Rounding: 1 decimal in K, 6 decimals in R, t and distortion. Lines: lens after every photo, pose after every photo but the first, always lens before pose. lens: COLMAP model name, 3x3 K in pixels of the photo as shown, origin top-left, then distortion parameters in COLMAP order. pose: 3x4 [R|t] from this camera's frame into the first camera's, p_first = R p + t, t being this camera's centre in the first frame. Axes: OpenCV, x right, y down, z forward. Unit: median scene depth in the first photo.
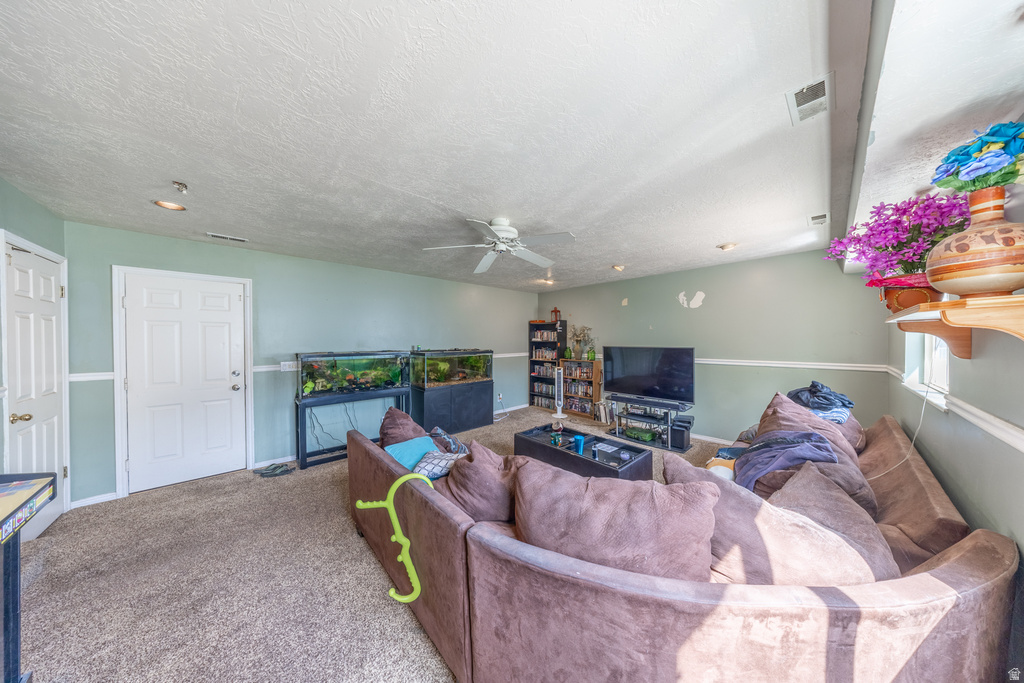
lens RADIAL K [[299.4, 0, 508.4], [0, 299.4, 341.3], [0, 0, 1]] dist [-0.004617, 0.000050]
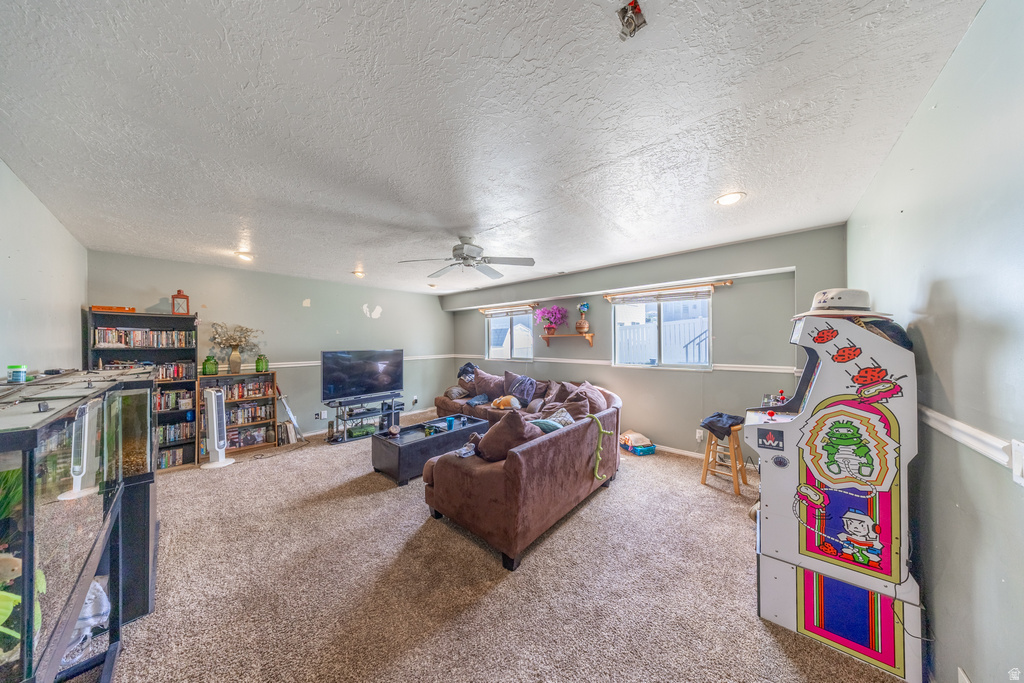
lens RADIAL K [[299.4, 0, 508.6], [0, 299.4, 342.5], [0, 0, 1]] dist [-0.004617, 0.000050]
pose [[-0.123145, 0.006961, 0.992364, -0.558245], [0.016096, 0.999858, -0.005016, 0.003593], [-0.992258, 0.015355, -0.123239, 0.478430]]
